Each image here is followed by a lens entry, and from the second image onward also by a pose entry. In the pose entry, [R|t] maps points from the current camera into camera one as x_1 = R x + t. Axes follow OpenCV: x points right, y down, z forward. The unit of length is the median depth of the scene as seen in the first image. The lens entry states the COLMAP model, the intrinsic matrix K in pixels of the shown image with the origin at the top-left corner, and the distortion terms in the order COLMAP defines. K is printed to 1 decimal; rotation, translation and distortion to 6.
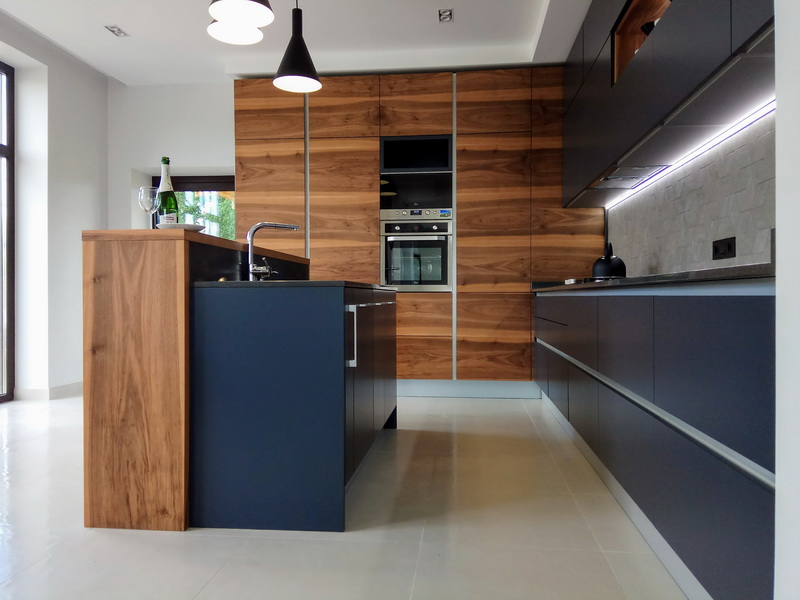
lens RADIAL K [[622.3, 0, 397.4], [0, 622.3, 298.7], [0, 0, 1]] dist [0.104240, -0.147542]
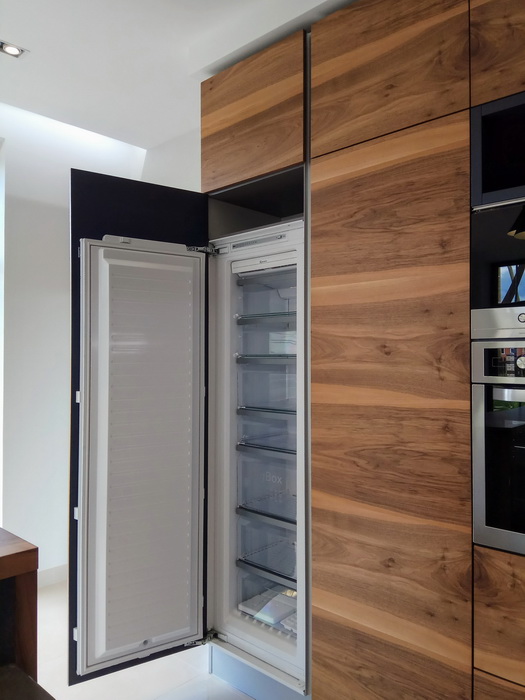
lens RADIAL K [[544.5, 0, 258.0], [0, 544.5, 351.3], [0, 0, 1]] dist [0.104240, -0.147542]
pose [[0.795182, -0.005729, -0.606344, 0.067843], [-0.003734, 0.999890, -0.014345, -0.115712], [0.606360, 0.013671, 0.795073, 0.683884]]
